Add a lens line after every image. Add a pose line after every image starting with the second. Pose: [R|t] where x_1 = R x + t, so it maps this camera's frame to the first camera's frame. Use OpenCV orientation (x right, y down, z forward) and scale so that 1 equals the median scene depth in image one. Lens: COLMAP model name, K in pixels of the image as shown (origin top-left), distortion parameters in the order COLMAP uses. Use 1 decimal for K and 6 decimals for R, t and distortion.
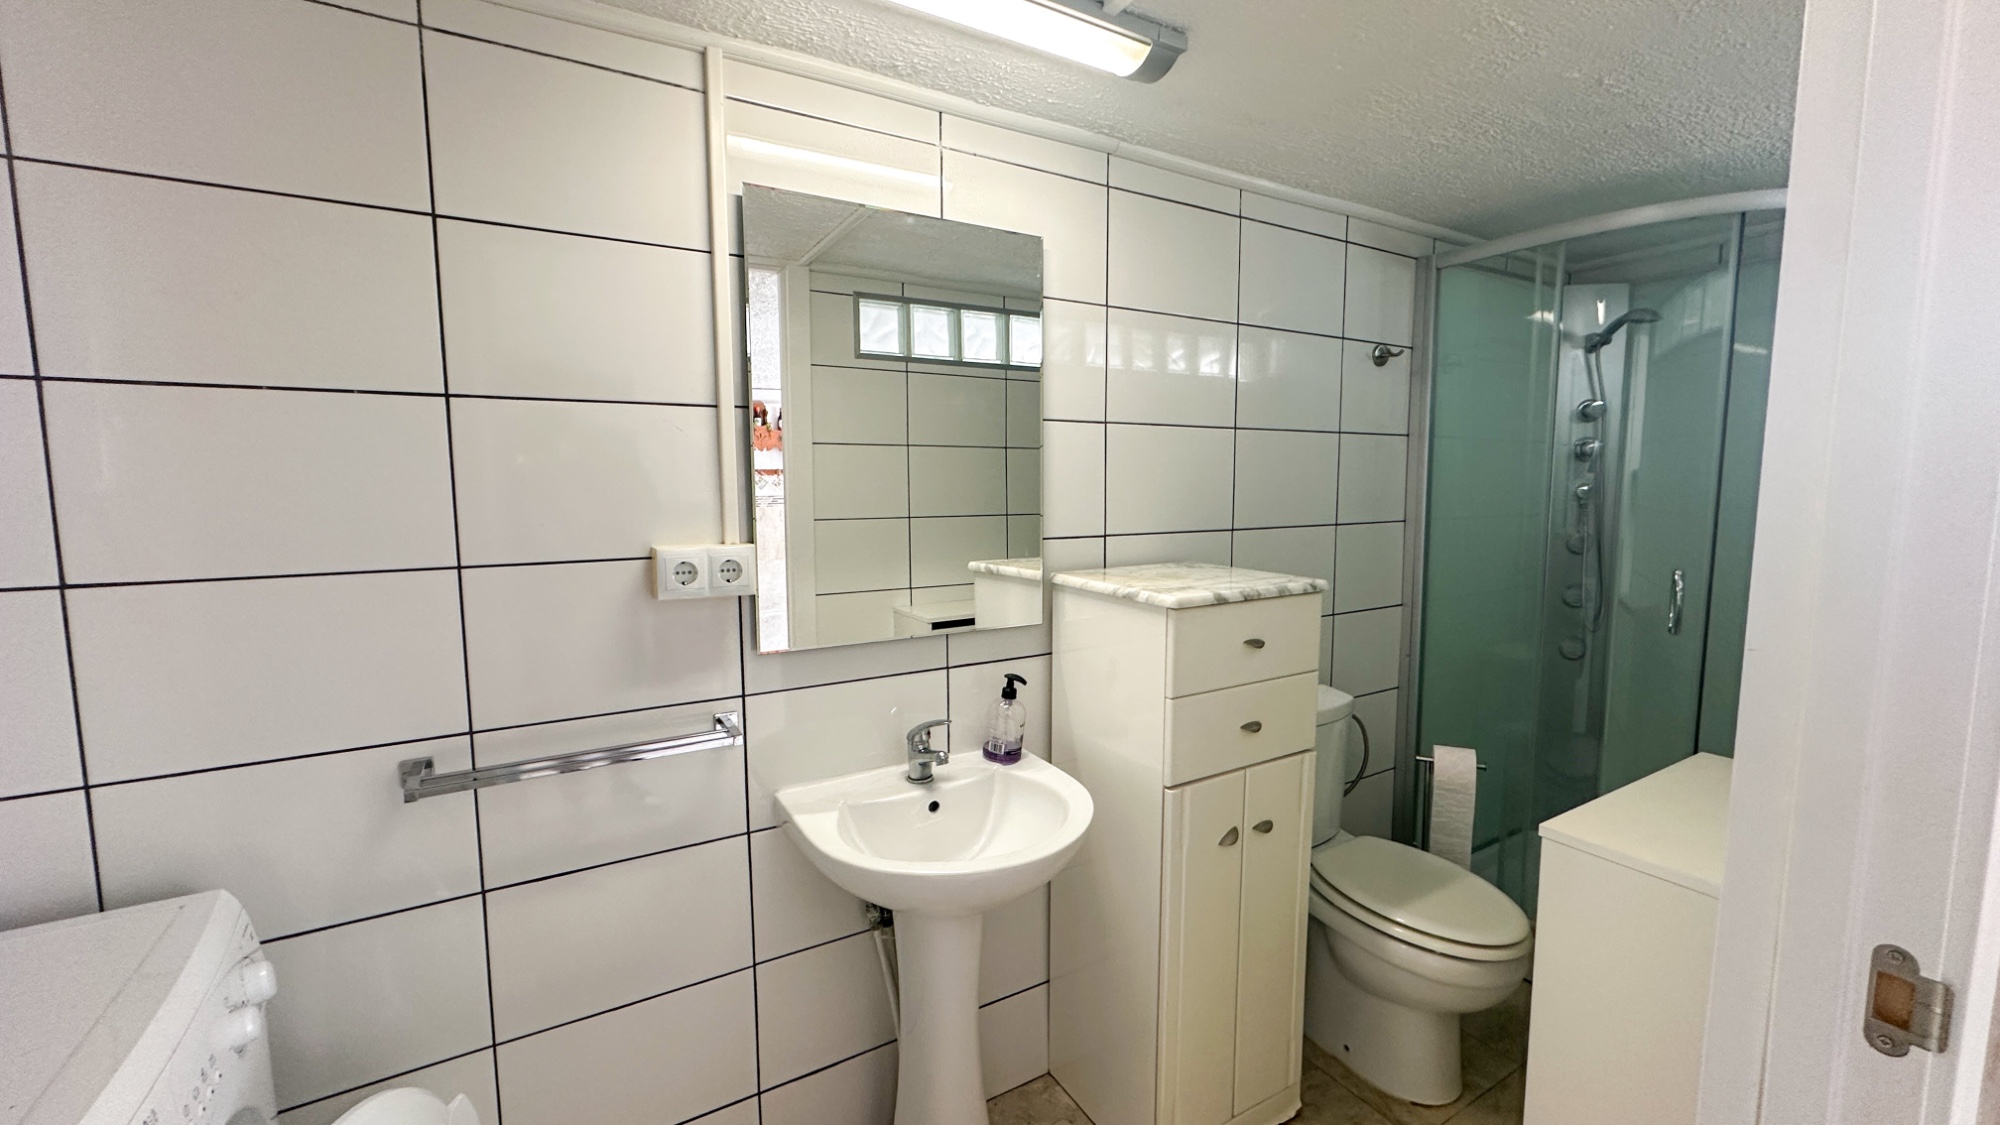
lens RADIAL K [[794.1, 0, 1000.2], [0, 794.1, 562.1], [0, 0, 1]] dist [-0.001335, 0.000479]
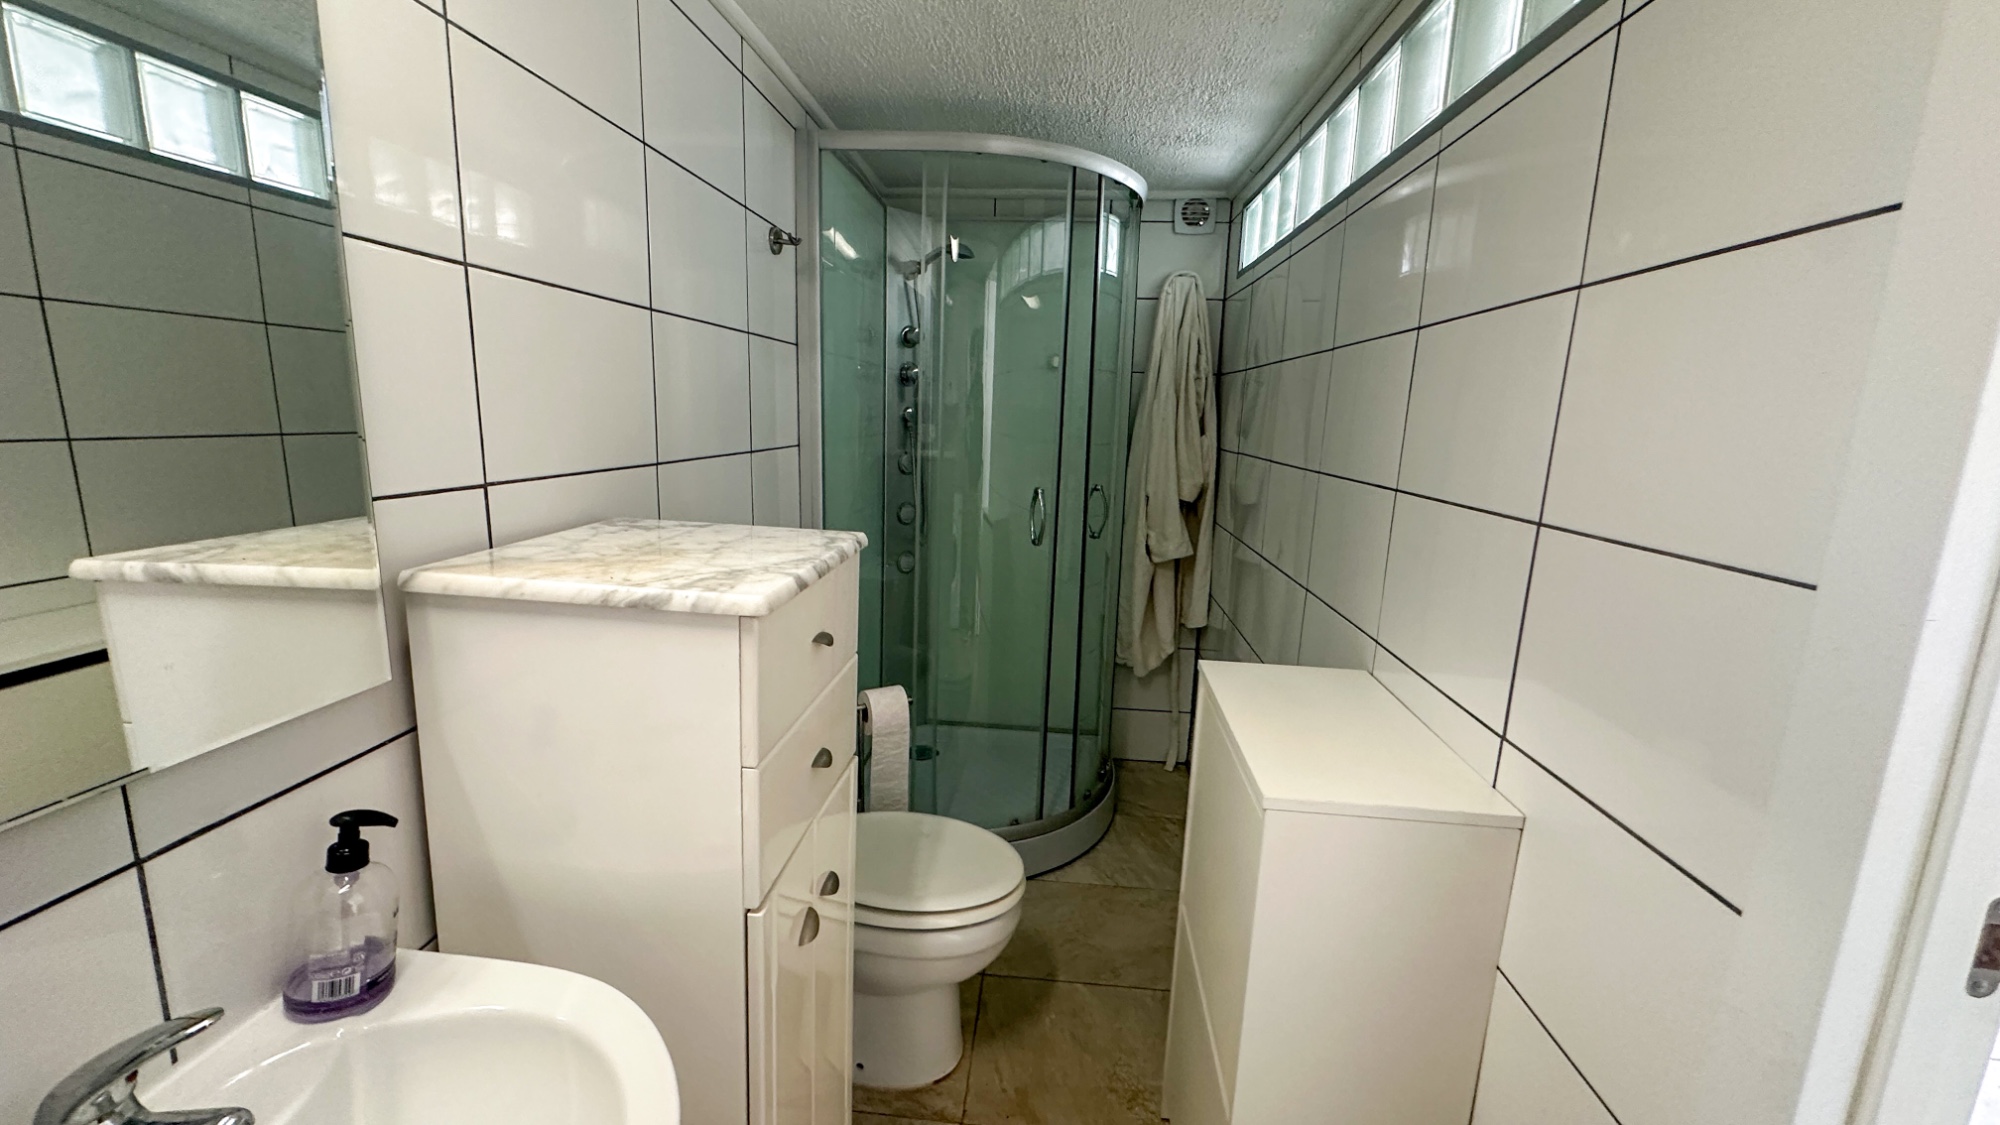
lens RADIAL K [[794.1, 0, 998.0], [0, 794.1, 562.8], [0, 0, 1]] dist [-0.001335, 0.000479]
pose [[0.581726, -0.129698, 0.802978, -0.105976], [0.045020, 0.990826, 0.127424, -0.034989], [-0.812138, -0.037976, 0.582229, 0.430509]]
